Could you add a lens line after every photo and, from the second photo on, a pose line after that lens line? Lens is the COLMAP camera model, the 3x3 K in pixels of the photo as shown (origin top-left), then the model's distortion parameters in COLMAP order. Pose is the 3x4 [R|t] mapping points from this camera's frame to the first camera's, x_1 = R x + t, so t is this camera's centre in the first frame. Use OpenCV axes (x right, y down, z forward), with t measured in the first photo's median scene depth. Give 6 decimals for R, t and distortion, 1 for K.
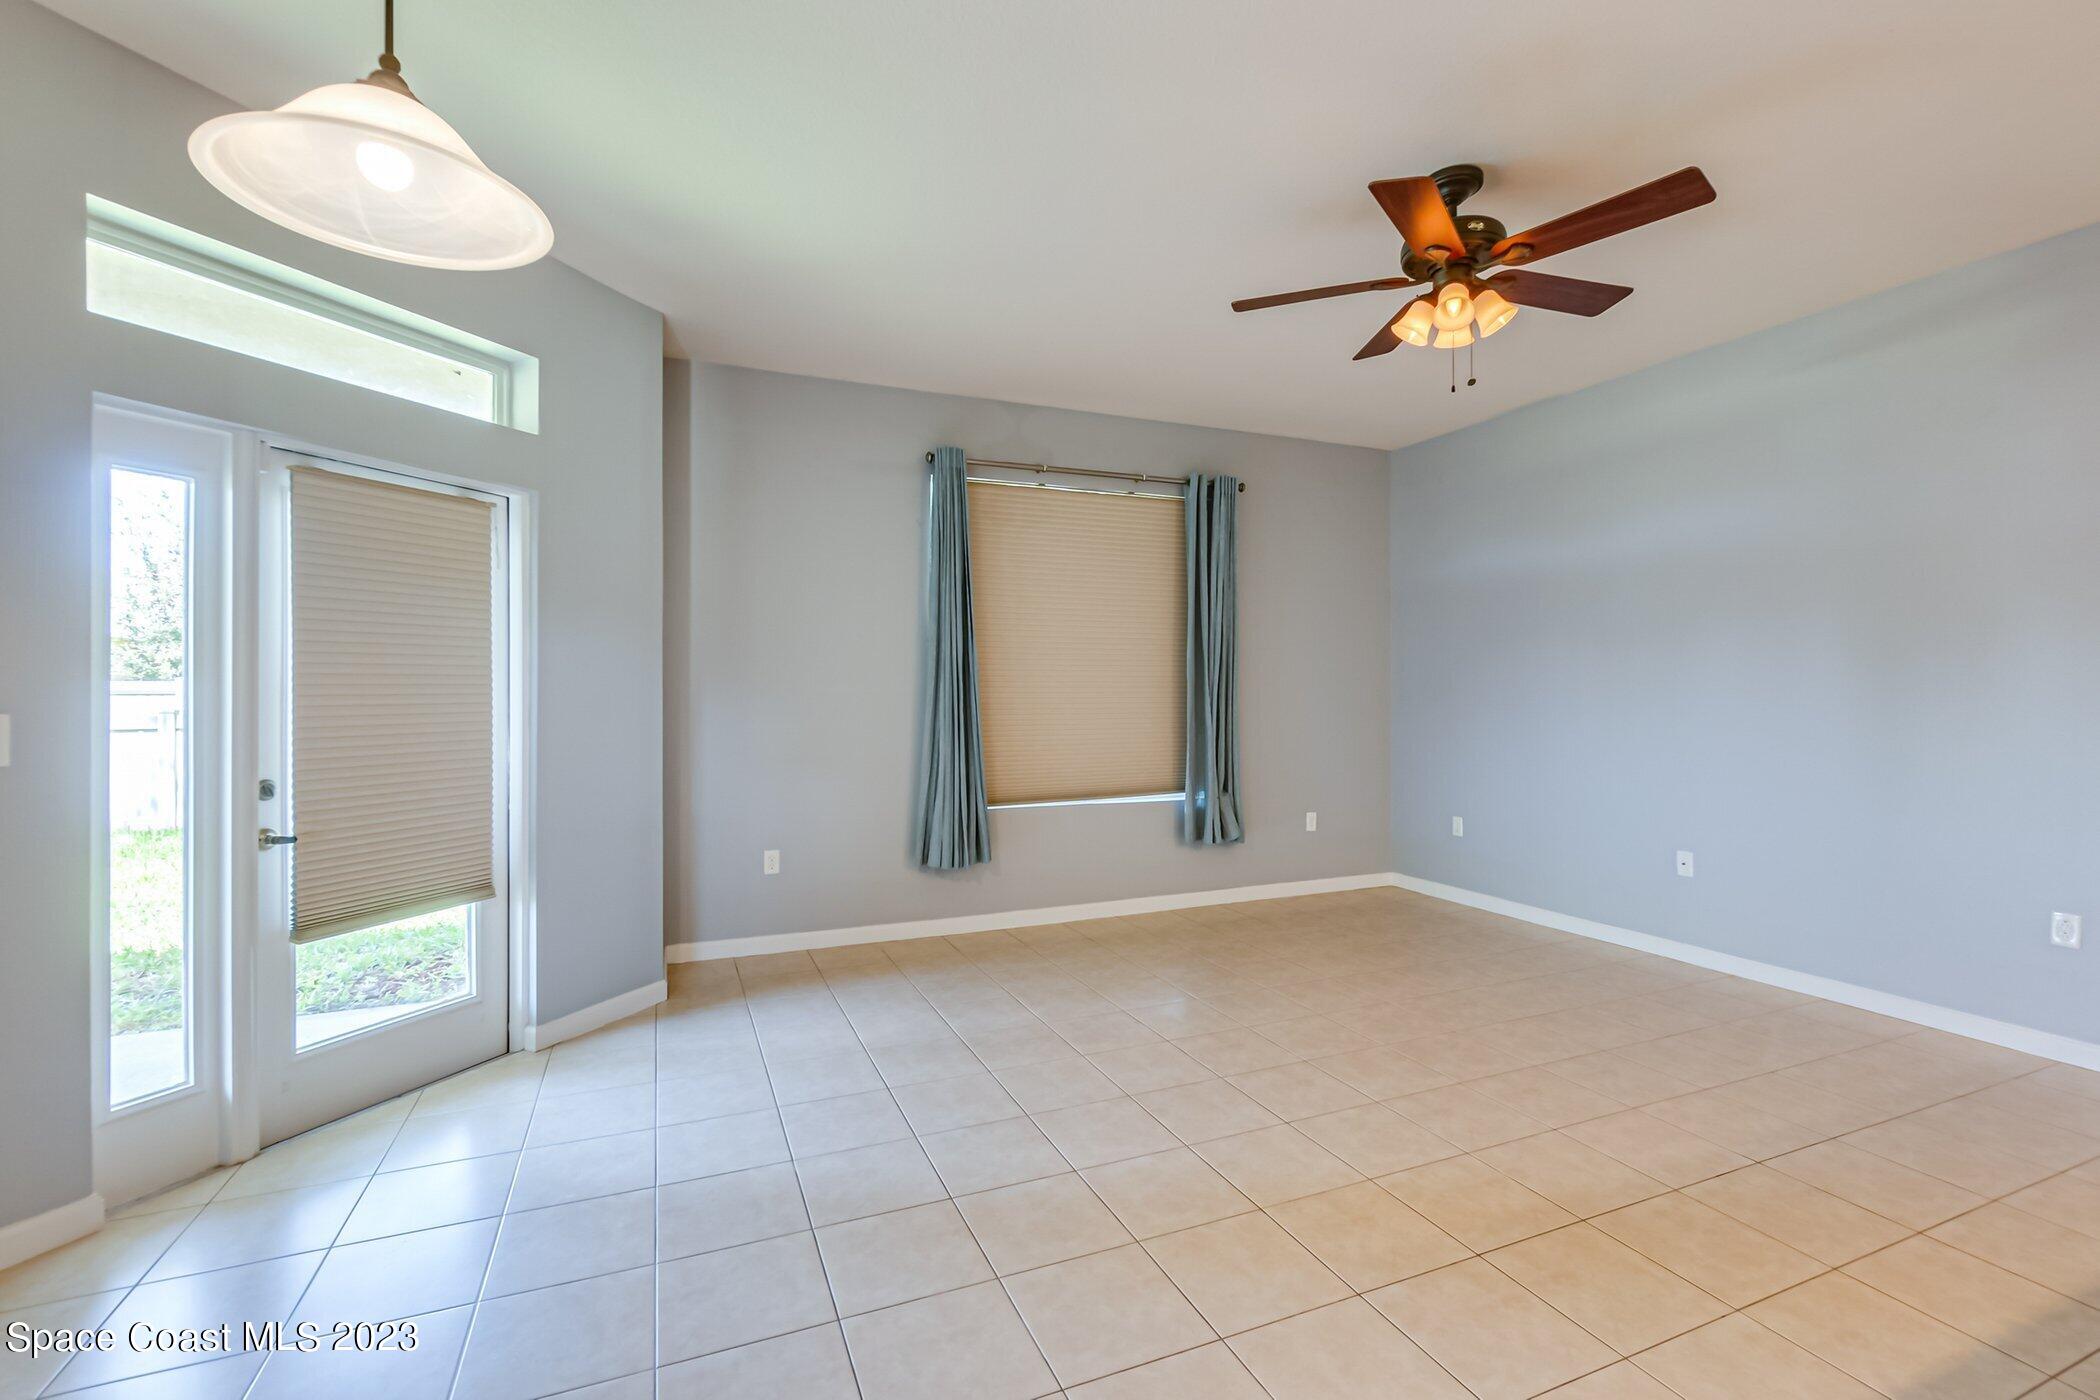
lens RADIAL K [[914.5, 0, 1046.4], [0, 914.5, 685.0], [0, 0, 1]] dist [-0.004723, -0.000060]
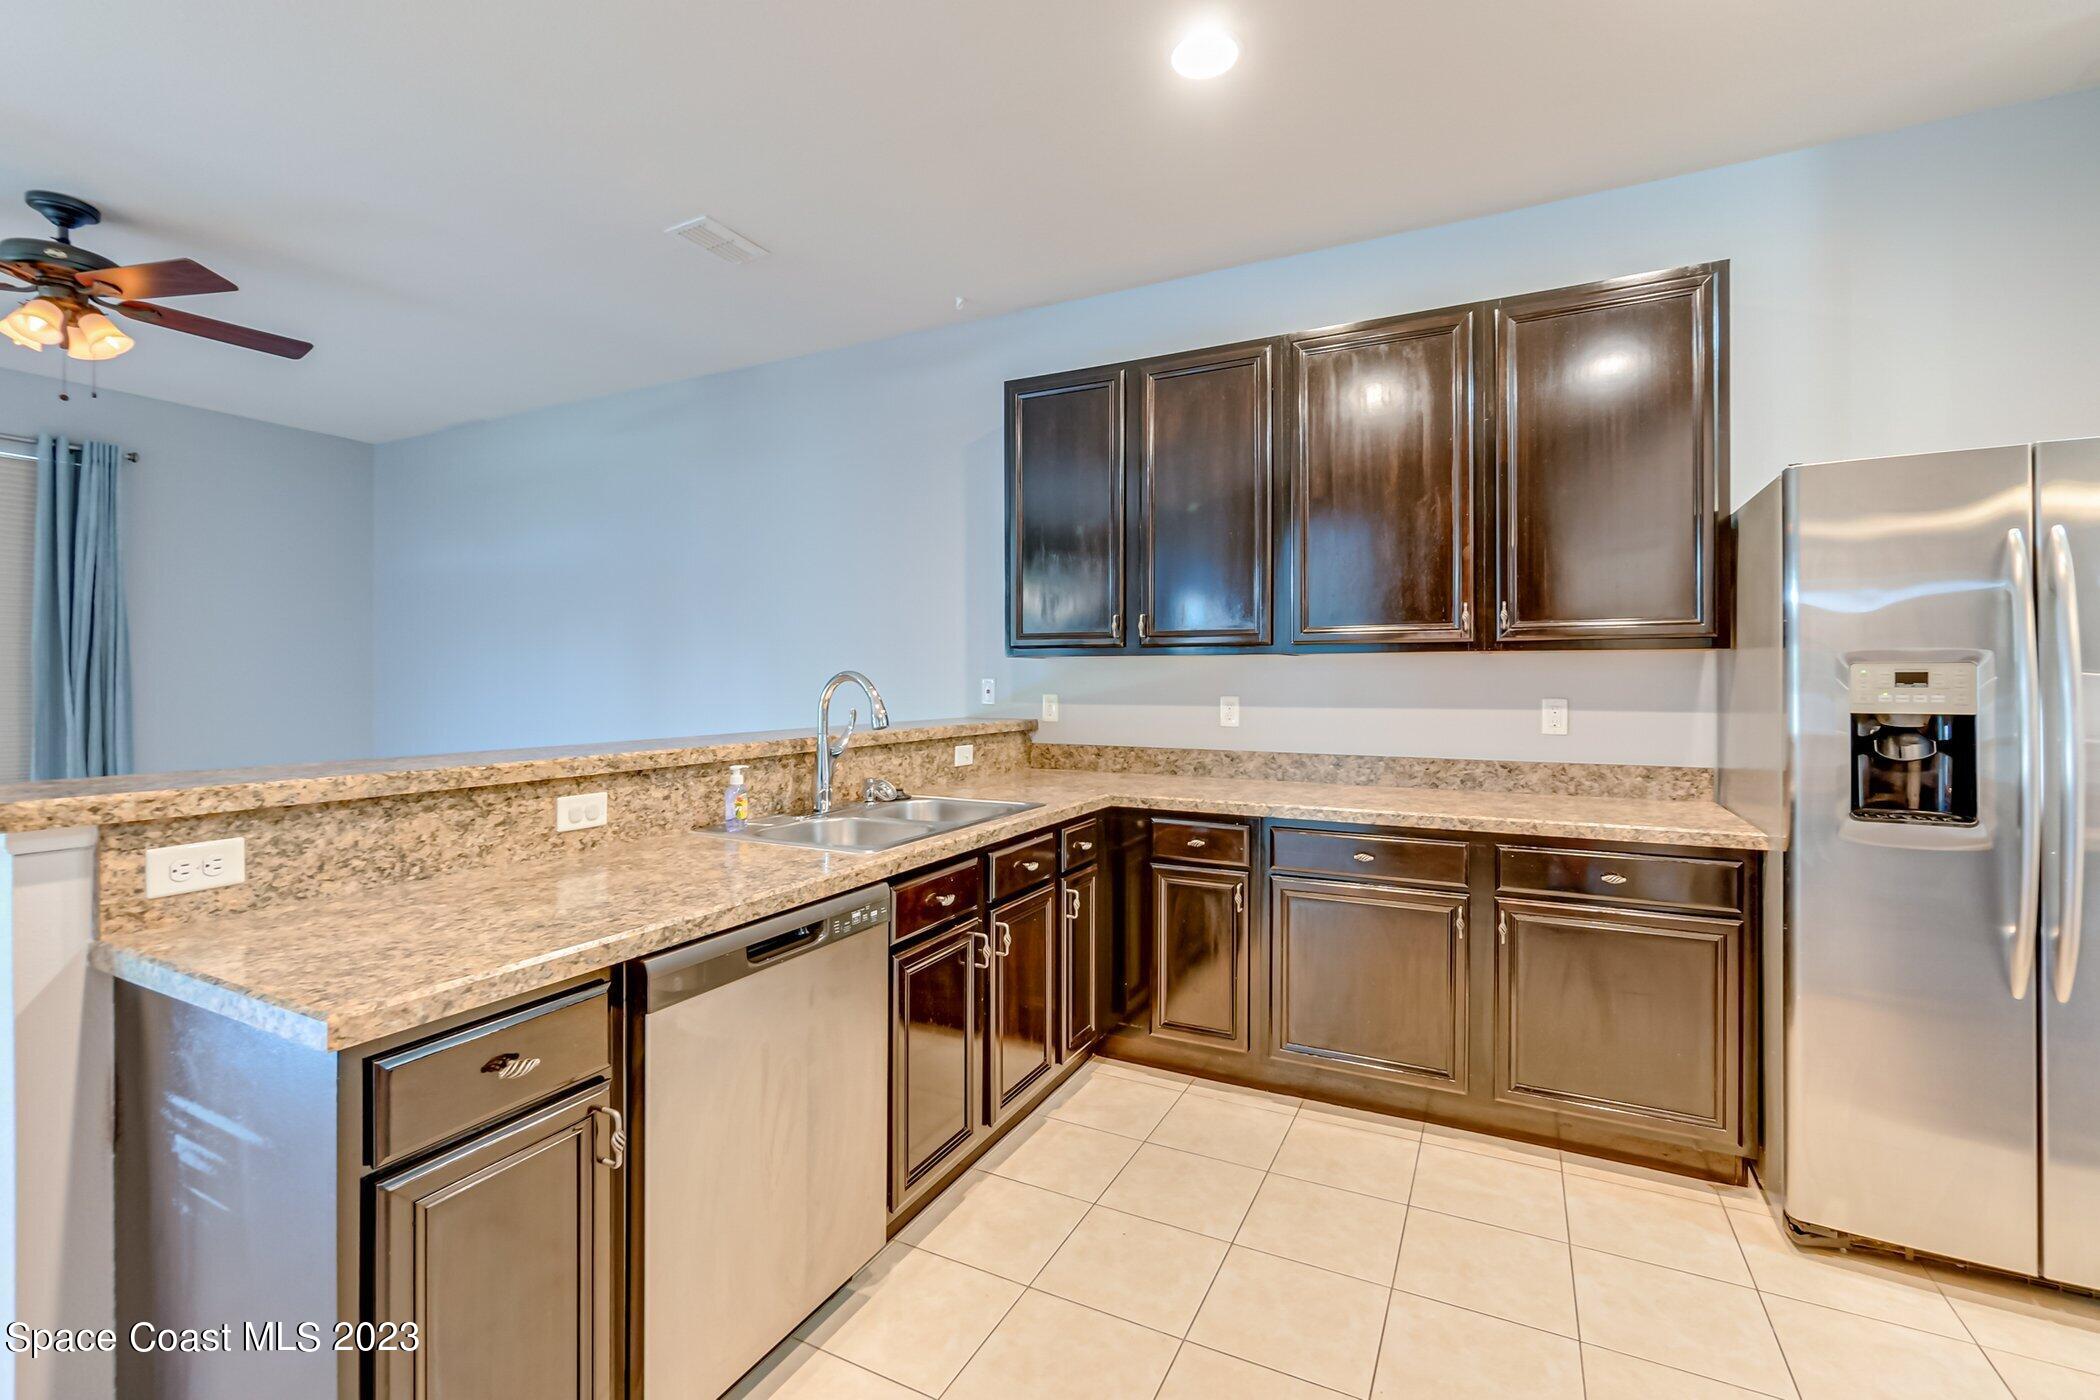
lens RADIAL K [[906.1, 0, 1051.1], [0, 906.1, 676.8], [0, 0, 1]] dist [-0.009162, -0.000375]
pose [[0.759046, 0.004555, 0.651021, 0.588390], [-0.006738, 0.999977, 0.000859, -0.003686], [-0.651002, -0.005039, 0.759059, -0.516999]]
